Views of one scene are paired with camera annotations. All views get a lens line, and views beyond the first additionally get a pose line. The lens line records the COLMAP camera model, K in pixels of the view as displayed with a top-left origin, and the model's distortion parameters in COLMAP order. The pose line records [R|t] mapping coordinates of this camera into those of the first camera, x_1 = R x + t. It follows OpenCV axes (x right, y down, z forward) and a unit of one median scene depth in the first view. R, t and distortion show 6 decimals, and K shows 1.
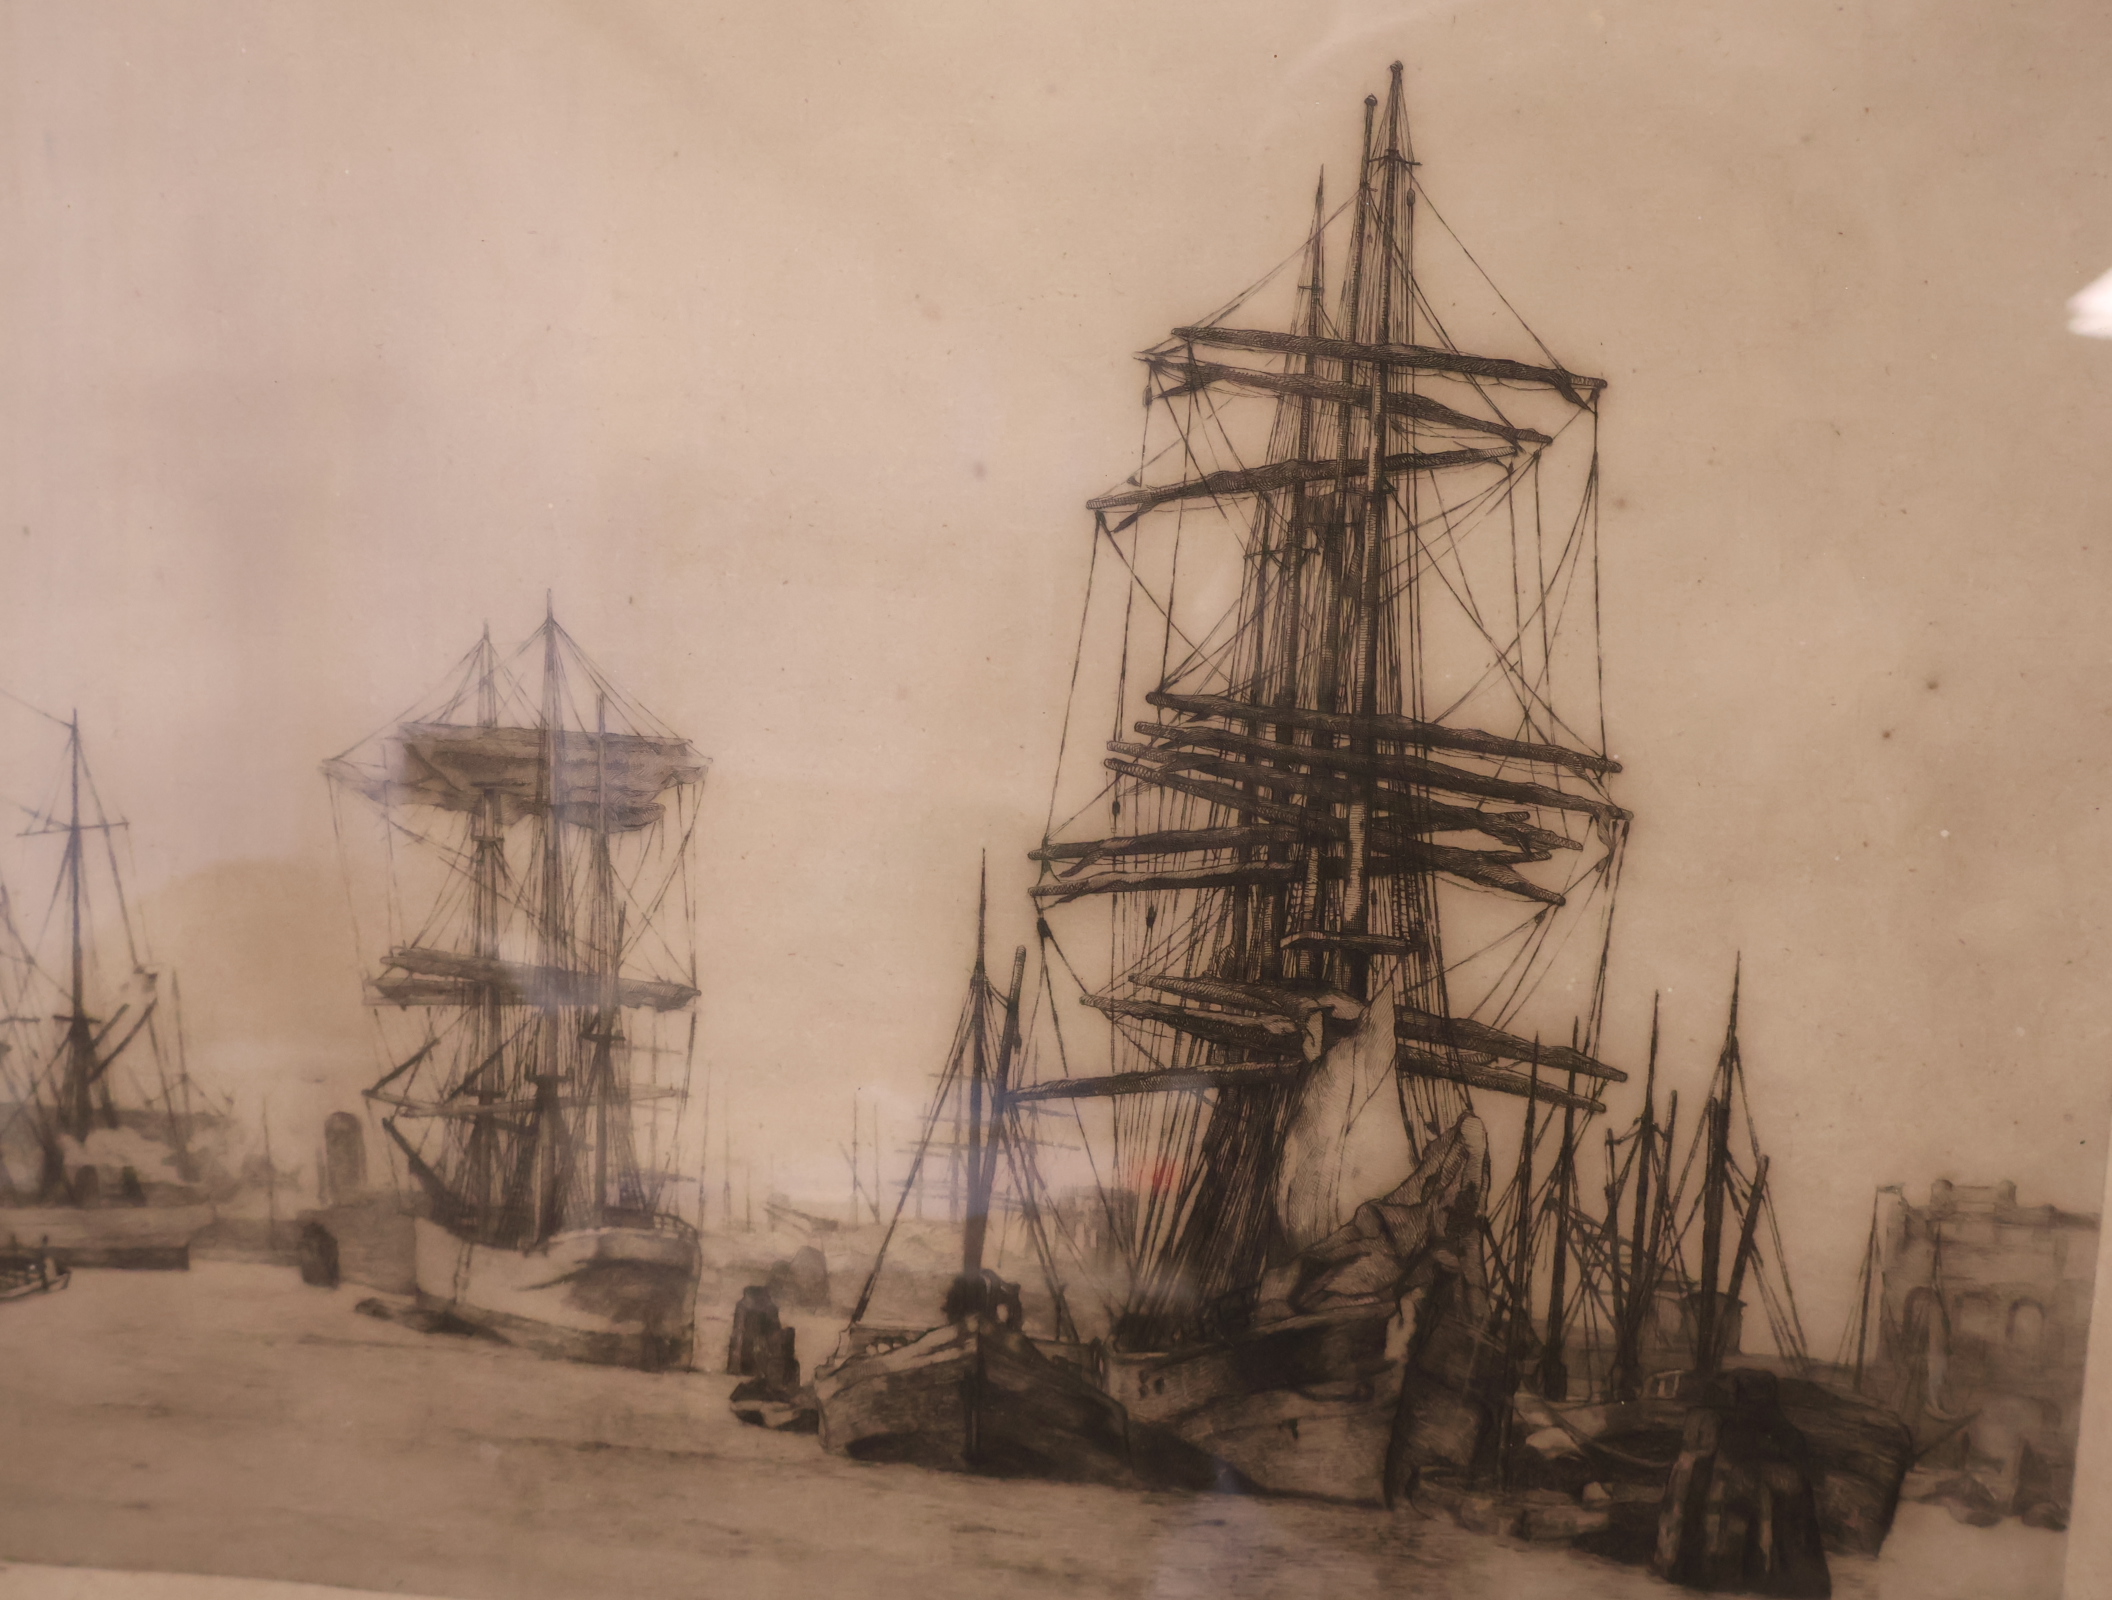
lens RADIAL K [[2381.7, 0, 1051.5], [0, 2381.7, 795.7], [0, 0, 1]] dist [0.020229, 0.000000]
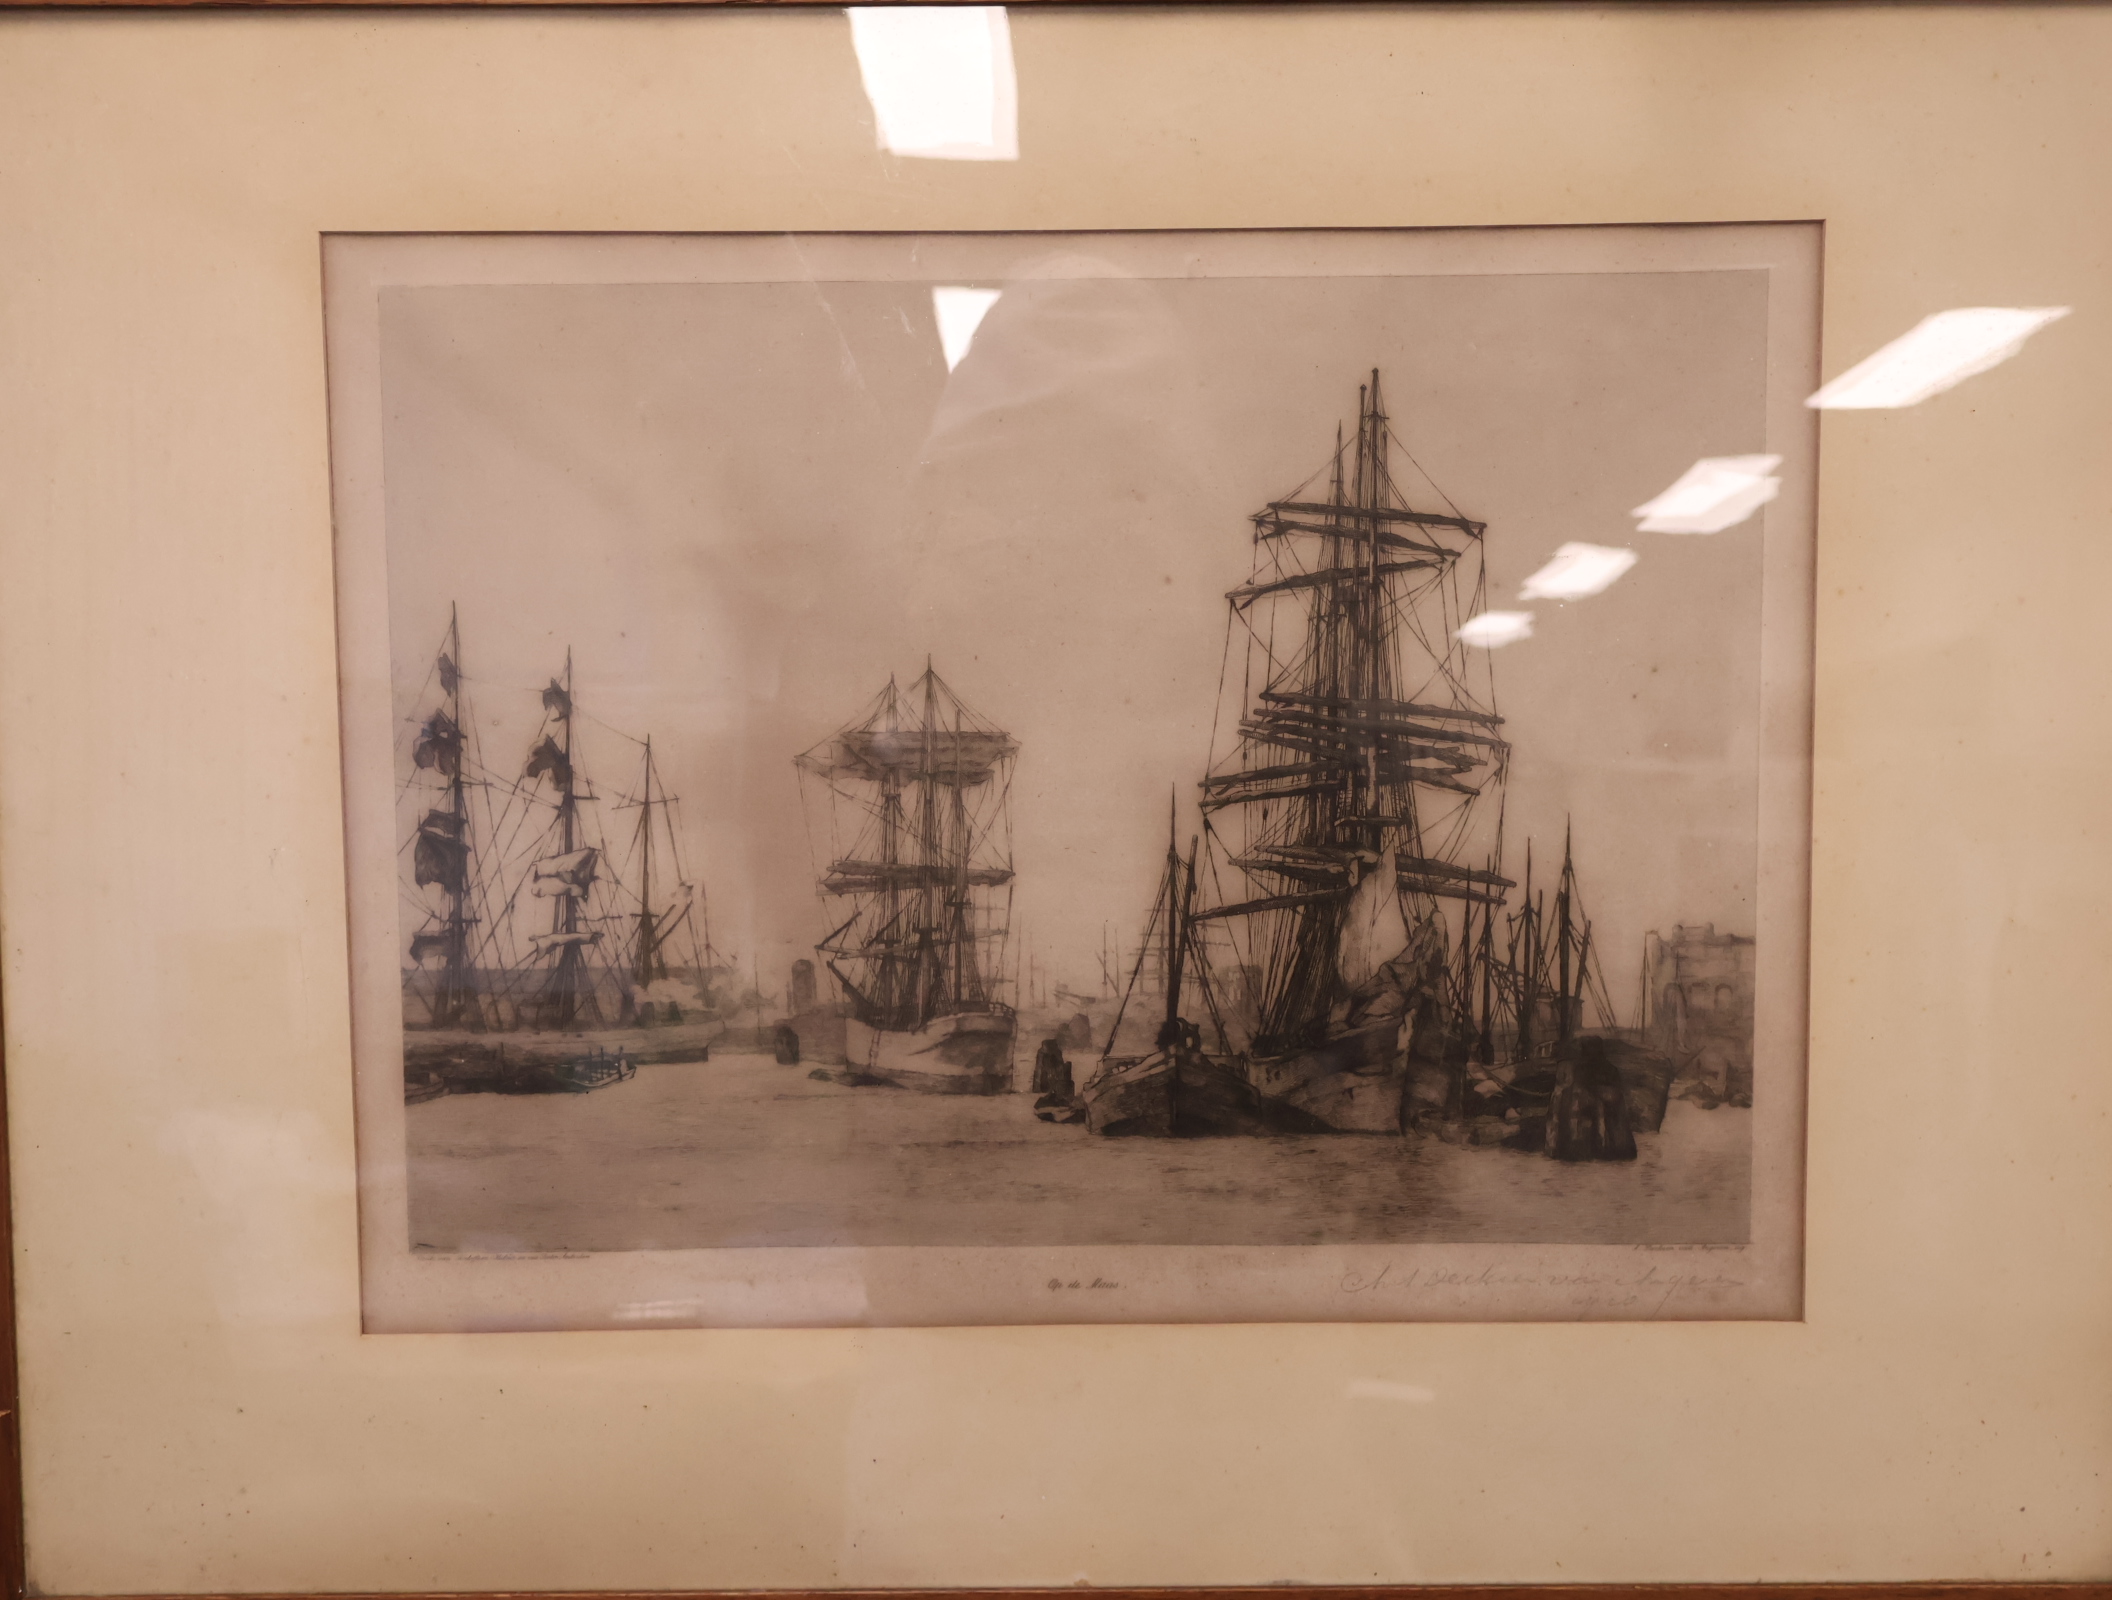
lens RADIAL K [[2381.7, 0, 1043.7], [0, 2381.7, 810.5], [0, 0, 1]] dist [0.020229, 0.000000]
pose [[0.987387, -0.043094, 0.152349, -0.400165], [0.056931, 0.994522, -0.087661, 0.195019], [-0.147737, 0.095229, 0.984431, -0.788713]]
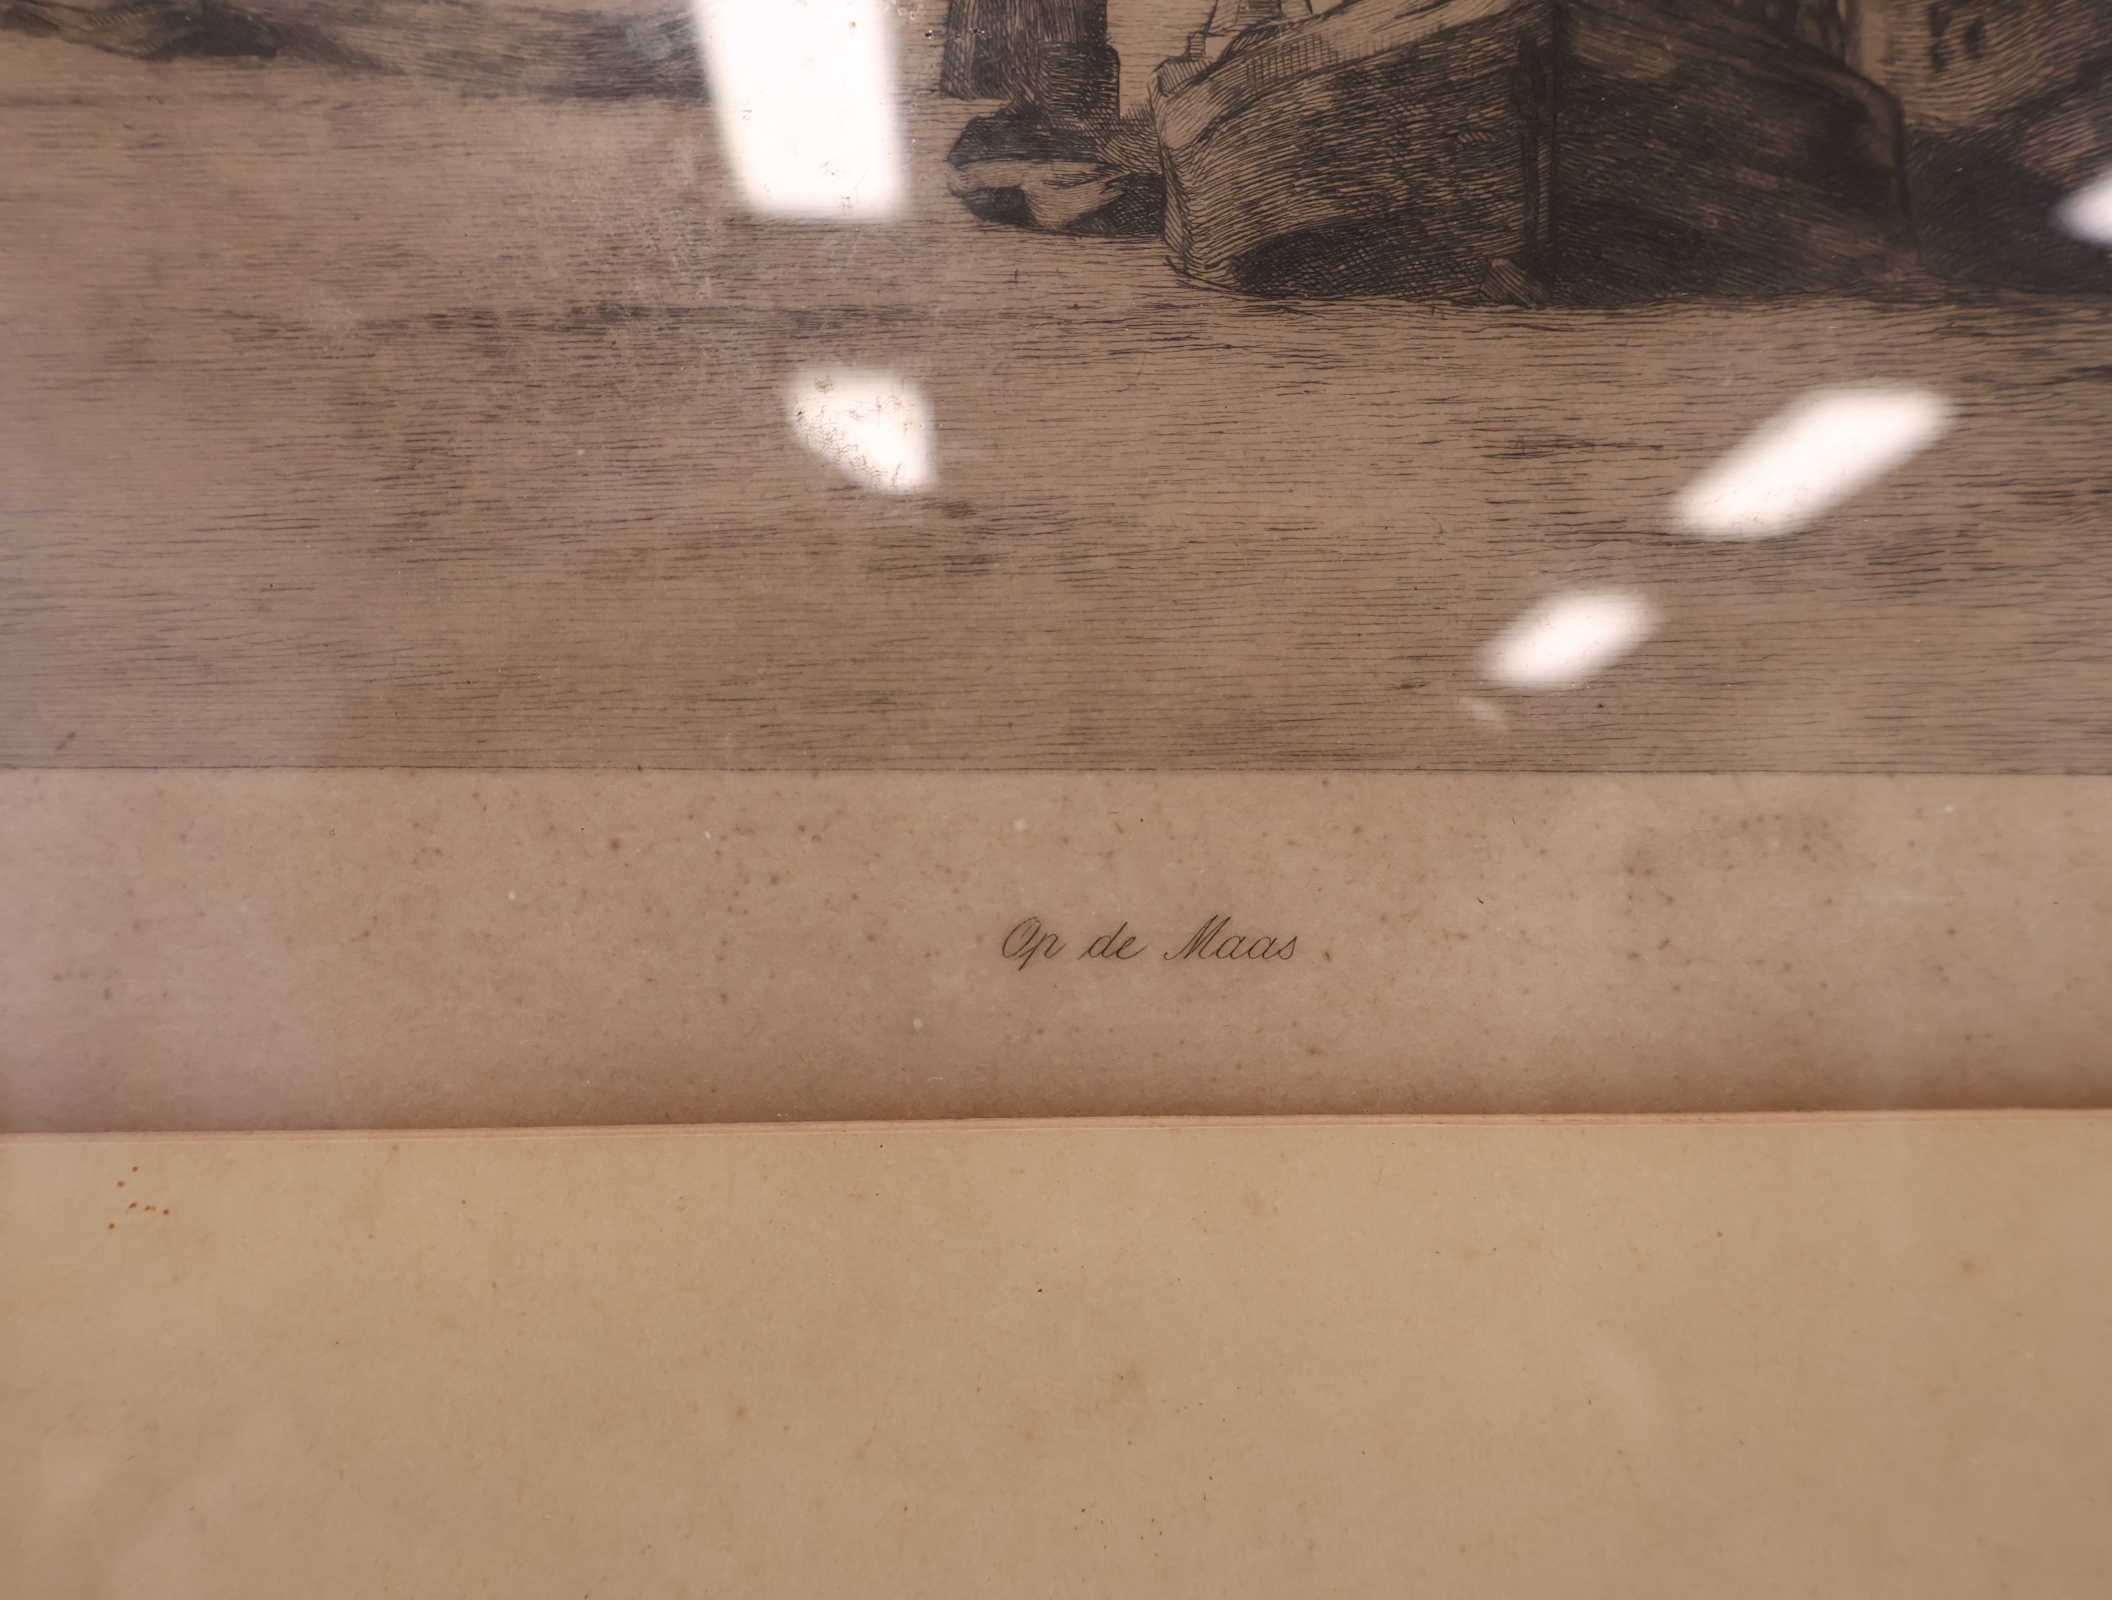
lens RADIAL K [[2381.7, 0, 1046.7], [0, 2381.7, 803.2], [0, 0, 1]] dist [0.020229, 0.000000]
pose [[0.976761, -0.024615, 0.212911, -0.214894], [0.059853, 0.985190, -0.160683, 0.442772], [-0.205803, 0.169692, 0.963769, 0.637628]]
